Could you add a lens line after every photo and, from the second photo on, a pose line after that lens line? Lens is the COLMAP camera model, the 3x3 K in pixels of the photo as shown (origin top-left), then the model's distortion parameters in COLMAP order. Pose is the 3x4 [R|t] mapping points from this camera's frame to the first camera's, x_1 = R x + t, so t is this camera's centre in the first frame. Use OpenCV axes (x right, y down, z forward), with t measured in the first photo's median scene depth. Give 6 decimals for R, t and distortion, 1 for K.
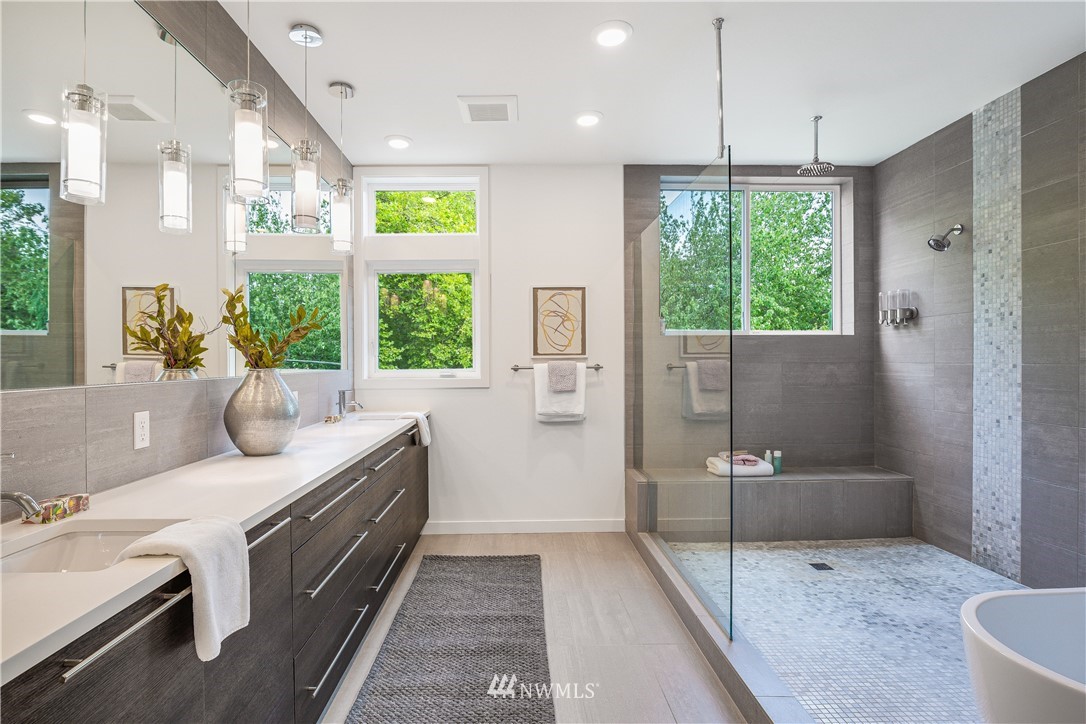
lens RADIAL K [[537.3, 0, 540.4], [0, 537.3, 364.6], [0, 0, 1]] dist [-0.014156, 0.001027]
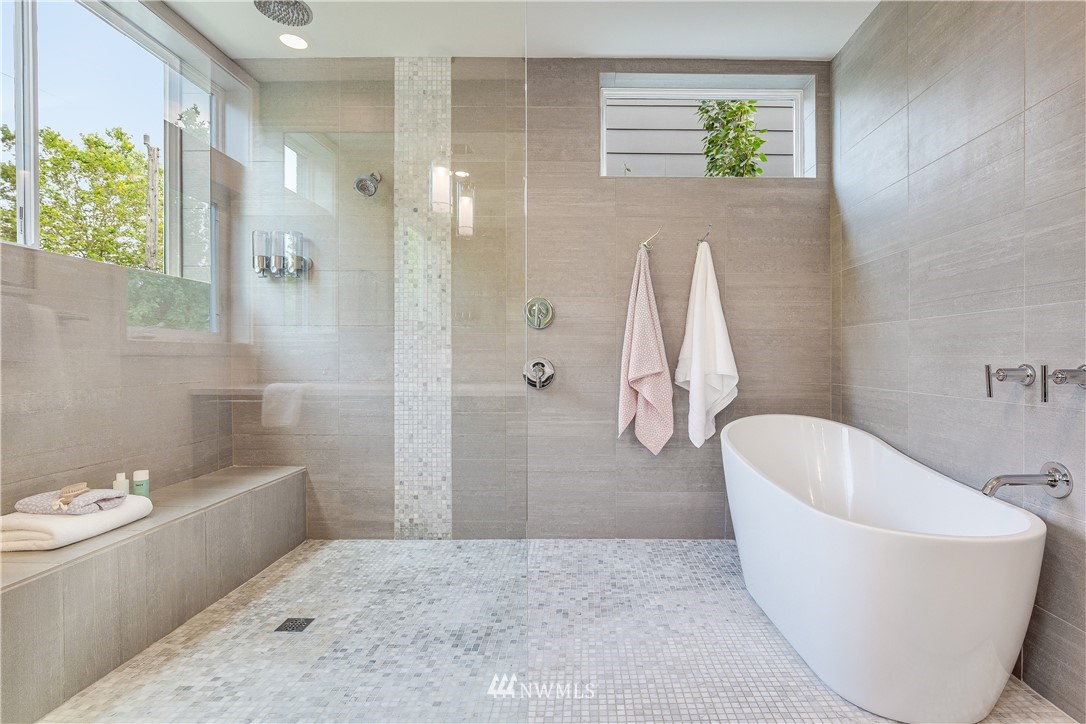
lens RADIAL K [[537.3, 0, 544.8], [0, 537.3, 360.6], [0, 0, 1]] dist [-0.014156, 0.001027]
pose [[0.055608, 0.000399, 0.998453, -0.115027], [0.001843, 0.999998, -0.000502, 0.061970], [-0.998451, 0.001868, 0.055607, 0.711307]]
